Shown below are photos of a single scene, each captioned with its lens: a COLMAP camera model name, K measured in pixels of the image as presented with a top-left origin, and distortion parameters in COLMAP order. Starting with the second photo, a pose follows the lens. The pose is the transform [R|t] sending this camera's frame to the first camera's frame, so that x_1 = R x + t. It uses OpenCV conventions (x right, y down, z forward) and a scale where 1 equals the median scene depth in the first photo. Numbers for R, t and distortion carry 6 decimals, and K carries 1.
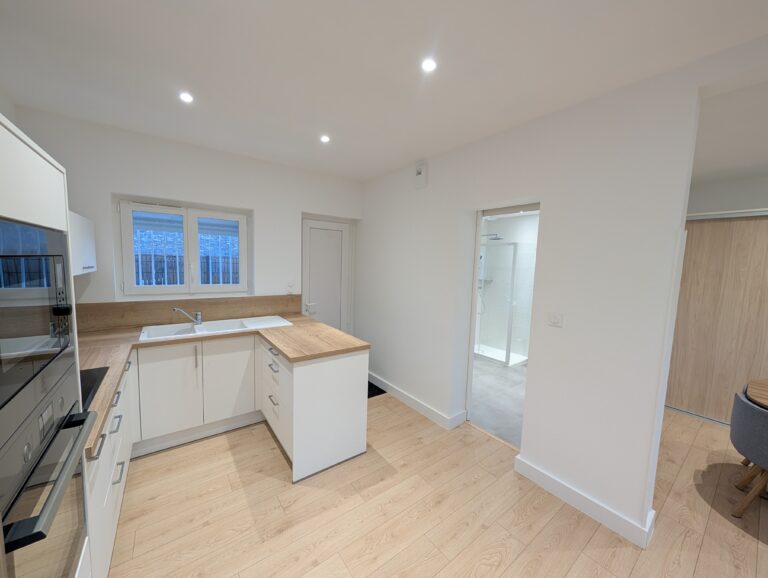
lens RADIAL K [[290.2, 0, 381.2], [0, 290.2, 288.2], [0, 0, 1]] dist [-0.001102, 0.000288]
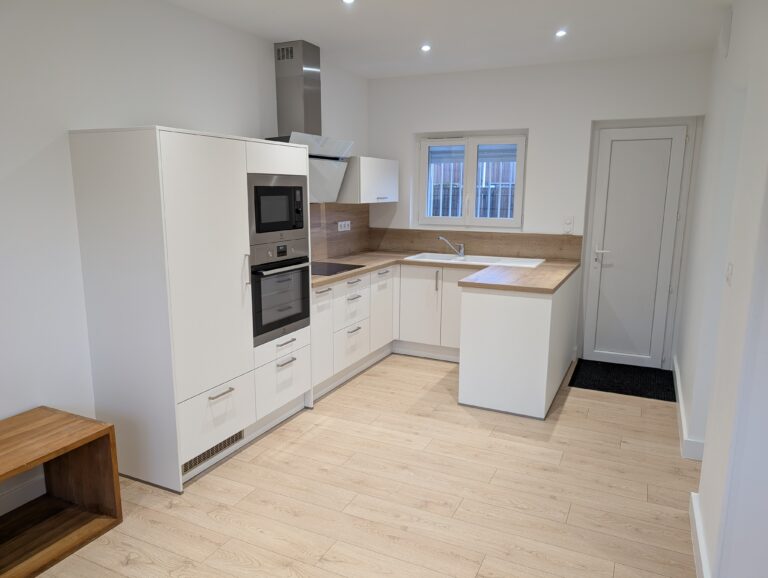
lens RADIAL K [[549.5, 0, 378.9], [0, 549.5, 295.7], [0, 0, 1]] dist [0.014069, -0.004183]
pose [[0.465248, 0.143175, -0.873525, 0.972455], [-0.070957, 0.989689, 0.124423, 0.046869], [0.882332, 0.004095, 0.470610, -0.147817]]
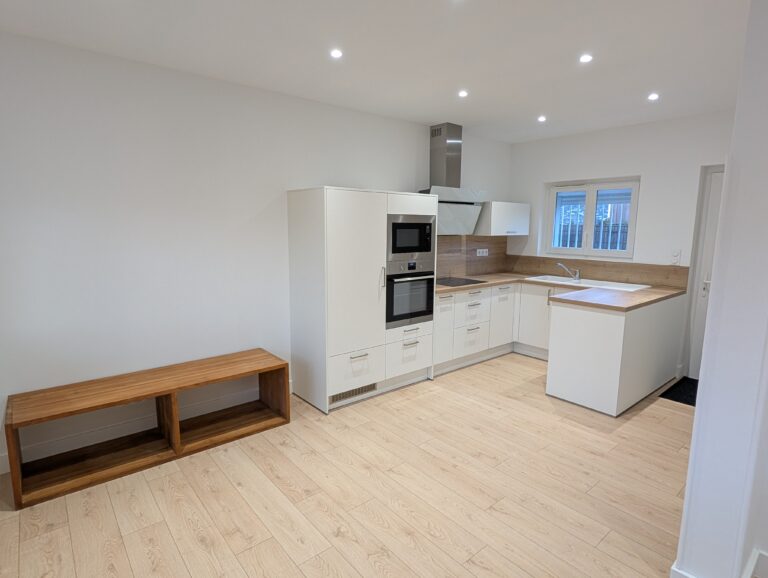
lens RADIAL K [[419.7, 0, 384.0], [0, 419.7, 289.0], [0, 0, 1]] dist [-0.002067, 0.000129]
pose [[0.063575, 0.120684, -0.990653, 1.162160], [-0.095180, 0.988870, 0.114358, 0.040092], [0.993428, 0.087020, 0.074354, 0.066909]]
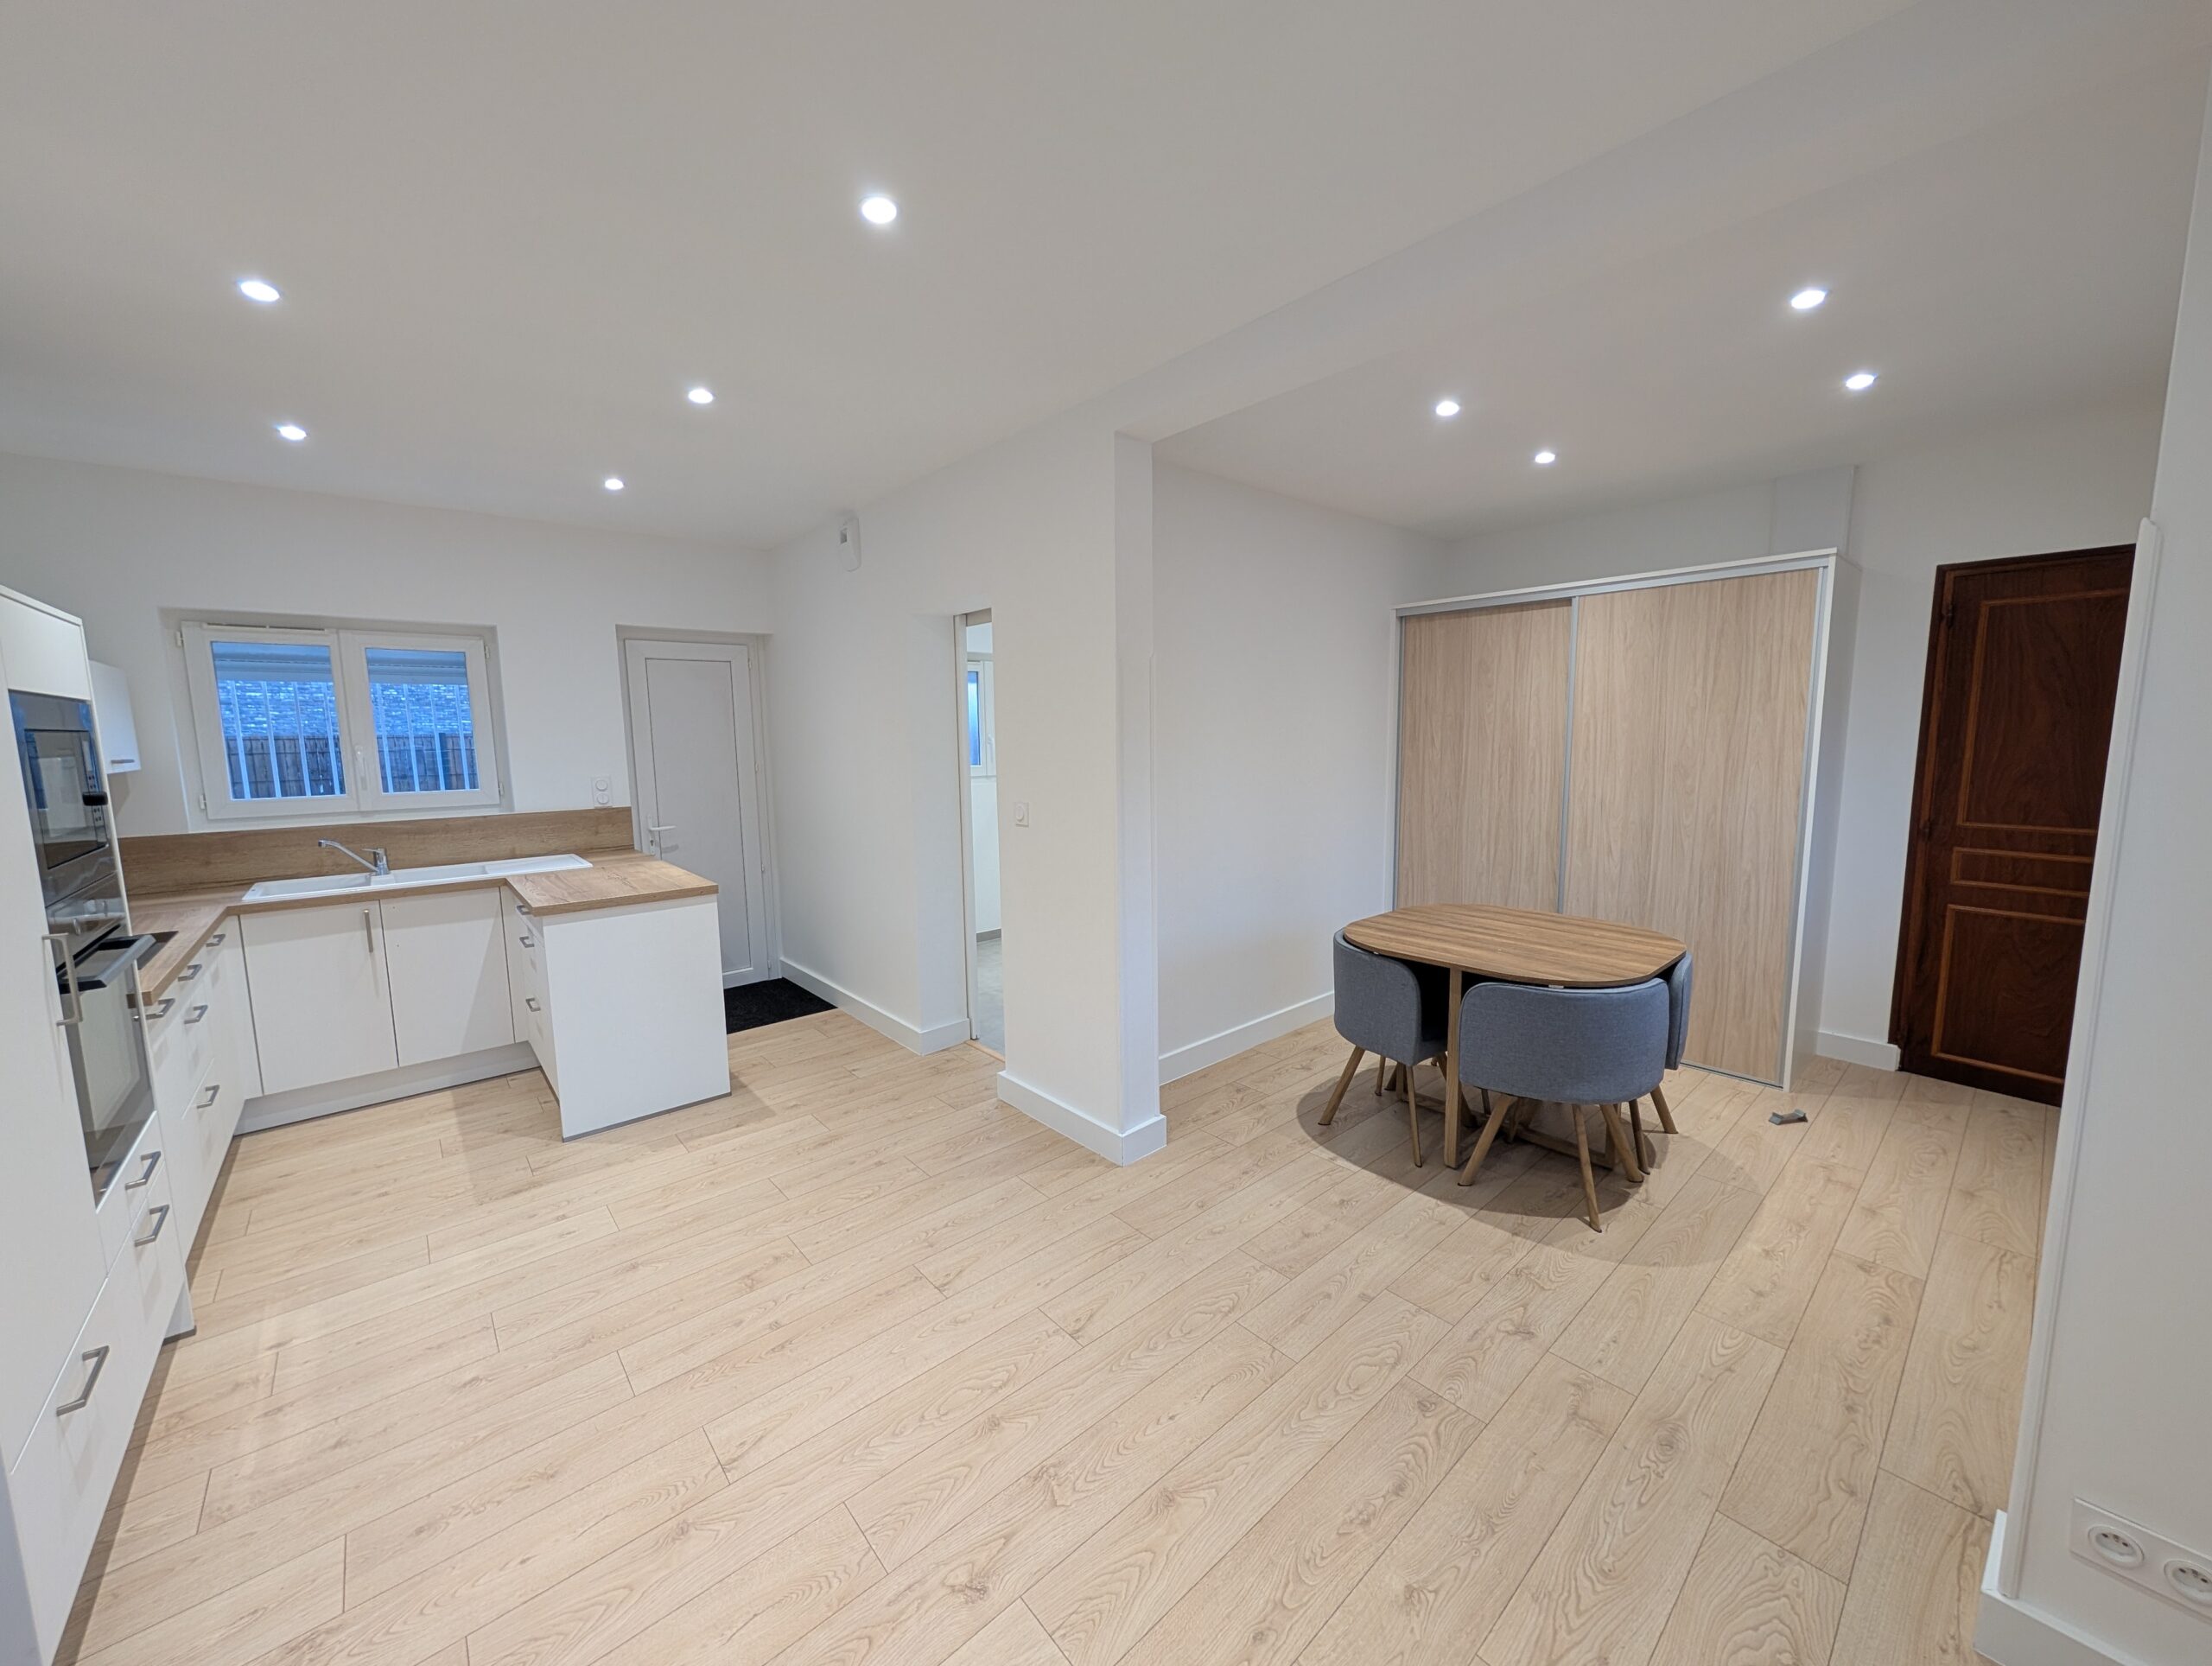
lens RADIAL K [[835.7, 0, 1097.9], [0, 835.7, 830.6], [0, 0, 1]] dist [-0.001102, 0.000288]
pose [[0.995970, -0.053610, 0.071896, 0.480491], [0.051433, 0.998170, 0.031802, 0.073794], [-0.073469, -0.027976, 0.996905, -0.485365]]
